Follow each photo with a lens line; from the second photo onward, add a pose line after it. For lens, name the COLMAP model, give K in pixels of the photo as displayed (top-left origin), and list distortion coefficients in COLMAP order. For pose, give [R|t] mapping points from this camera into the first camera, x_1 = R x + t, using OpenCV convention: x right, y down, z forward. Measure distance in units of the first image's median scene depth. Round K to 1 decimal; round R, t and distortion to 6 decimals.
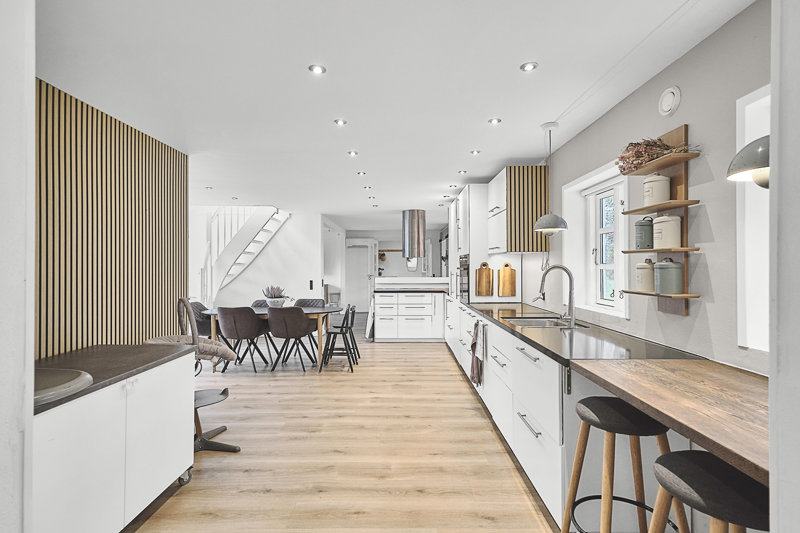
lens RADIAL K [[394.5, 0, 400.0], [0, 394.5, 266.5], [0, 0, 1]] dist [-0.000390, 0.000443]
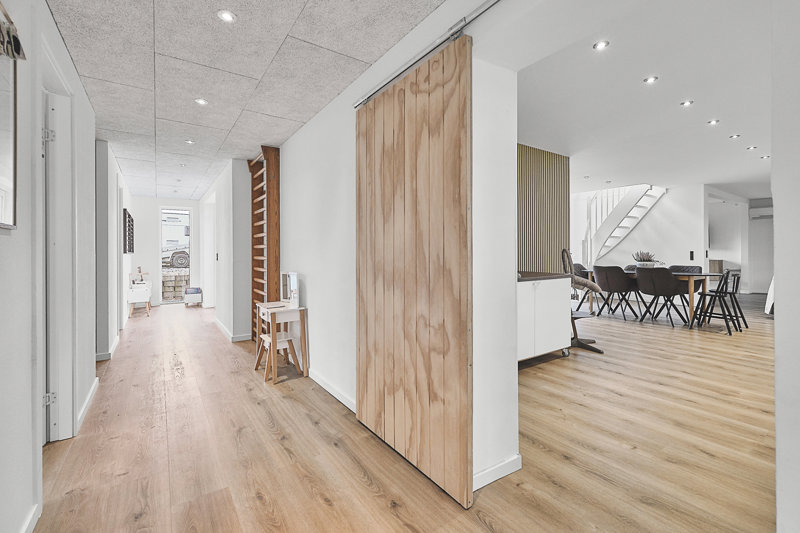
lens RADIAL K [[354.8, 0, 400.6], [0, 354.8, 253.3], [0, 0, 1]] dist [-0.000218, -0.000220]
pose [[0.575932, -0.001580, -0.817496, 0.127129], [0.004040, 0.999991, 0.000913, 0.051790], [0.817488, -0.003829, 0.575933, -0.196594]]
